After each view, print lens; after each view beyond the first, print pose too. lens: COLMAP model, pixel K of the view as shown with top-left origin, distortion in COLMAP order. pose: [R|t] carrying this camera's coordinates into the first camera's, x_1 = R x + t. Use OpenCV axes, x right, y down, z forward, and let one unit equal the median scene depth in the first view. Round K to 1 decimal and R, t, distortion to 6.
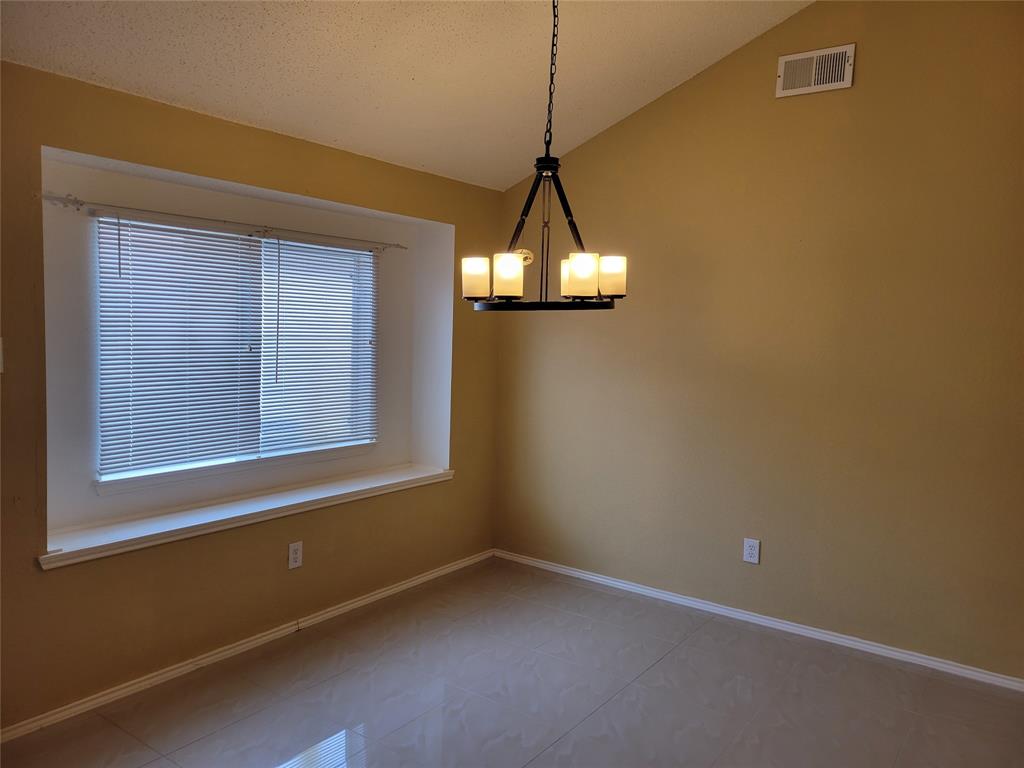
lens RADIAL K [[768.2, 0, 514.7], [0, 768.2, 384.3], [0, 0, 1]] dist [0.050204, -0.014550]
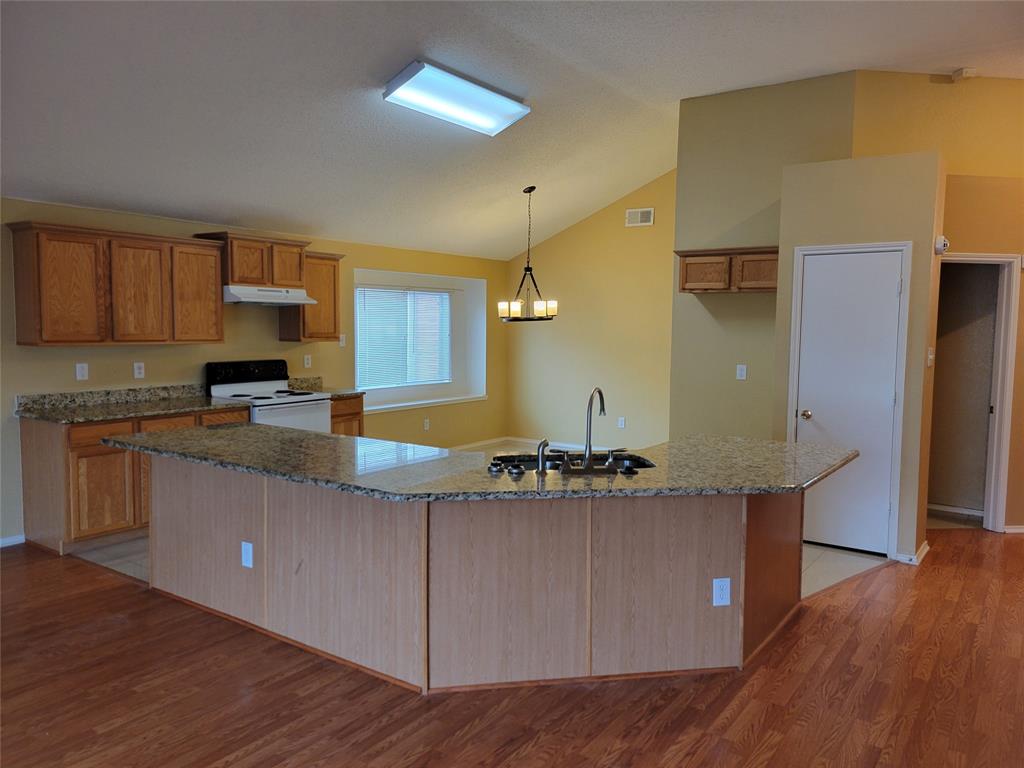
lens RADIAL K [[768.2, 0, 514.8], [0, 768.2, 379.6], [0, 0, 1]] dist [0.050204, -0.014550]
pose [[0.999677, -0.022184, 0.012414, -0.047310], [0.022193, 0.999753, -0.000663, 0.110553], [-0.012397, 0.000938, 0.999923, -1.687748]]
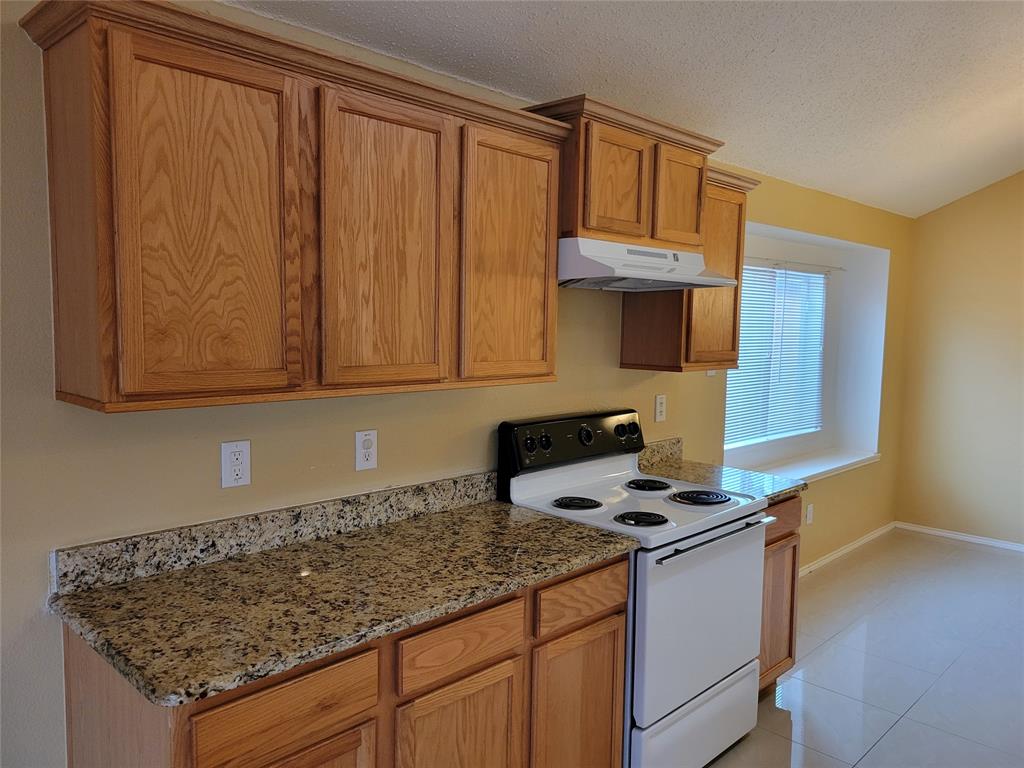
lens RADIAL K [[768.2, 0, 514.6], [0, 768.2, 381.1], [0, 0, 1]] dist [0.050204, -0.014550]
pose [[0.990024, -0.005435, -0.140797, -0.731918], [0.005506, 0.999985, 0.000116, -0.007487], [0.140794, -0.000890, 0.990038, -0.426963]]
